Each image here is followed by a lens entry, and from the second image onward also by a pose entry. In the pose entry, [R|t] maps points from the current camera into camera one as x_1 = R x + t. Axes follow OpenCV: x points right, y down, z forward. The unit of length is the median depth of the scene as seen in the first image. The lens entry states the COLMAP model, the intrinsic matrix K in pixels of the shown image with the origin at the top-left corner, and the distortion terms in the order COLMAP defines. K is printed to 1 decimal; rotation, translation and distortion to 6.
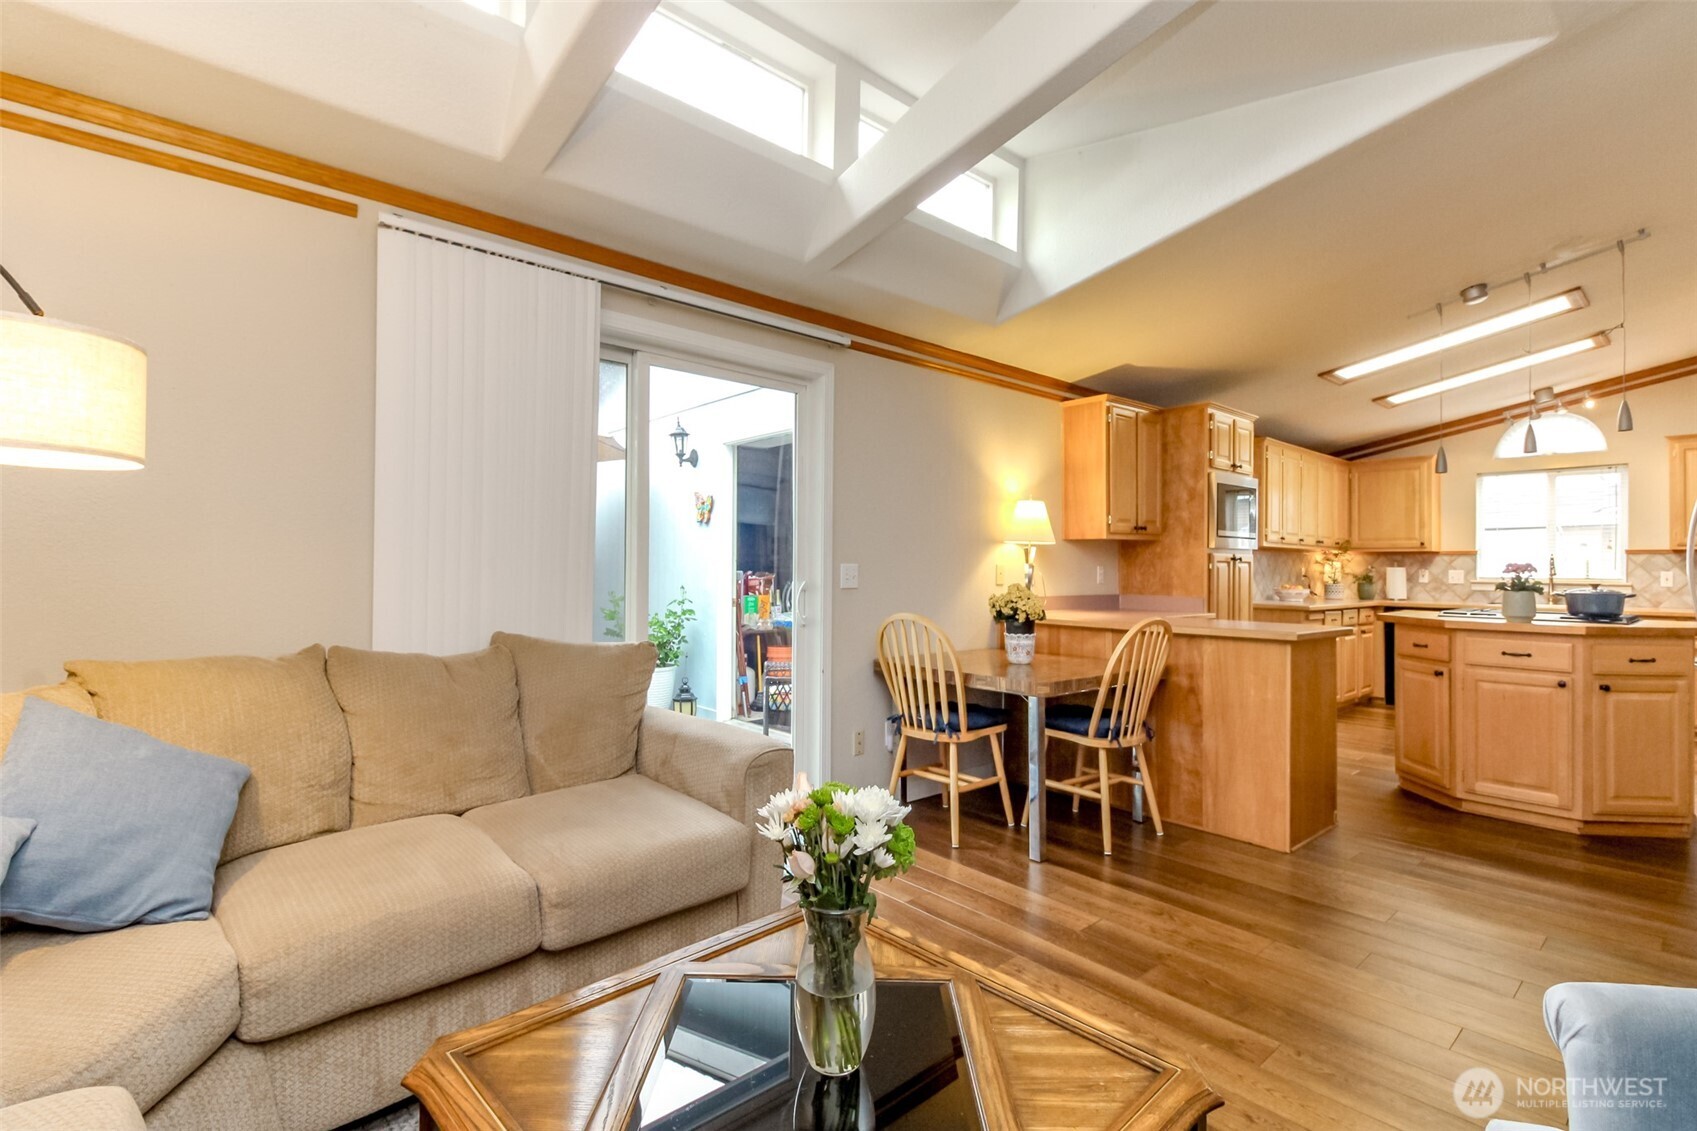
lens RADIAL K [[798.5, 0, 848.5], [0, 798.5, 565.5], [0, 0, 1]] dist [0.018228, -0.001411]
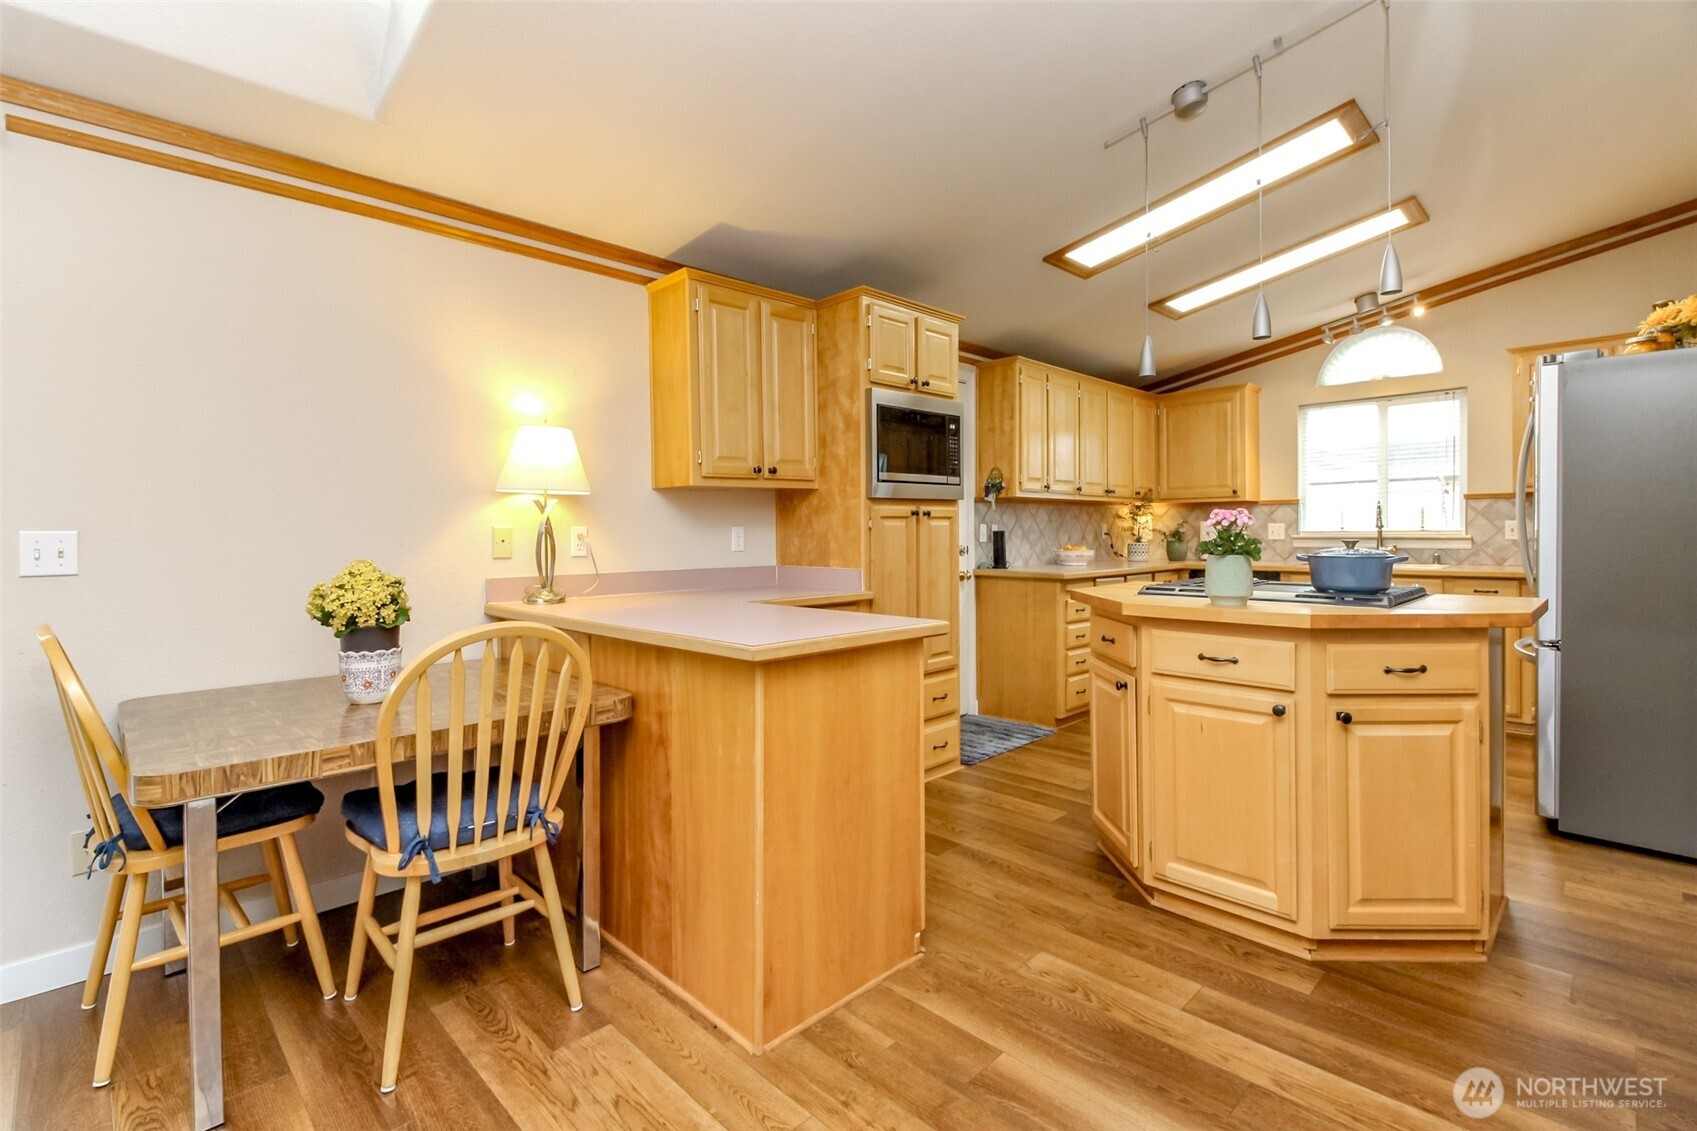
lens RADIAL K [[783.2, 0, 828.0], [0, 783.2, 540.8], [0, 0, 1]] dist [0.025605, -0.000406]
pose [[0.998688, -0.018259, 0.047840, 0.363917], [0.017553, 0.999732, 0.015123, 0.004696], [-0.048103, -0.014264, 0.998741, 0.302900]]
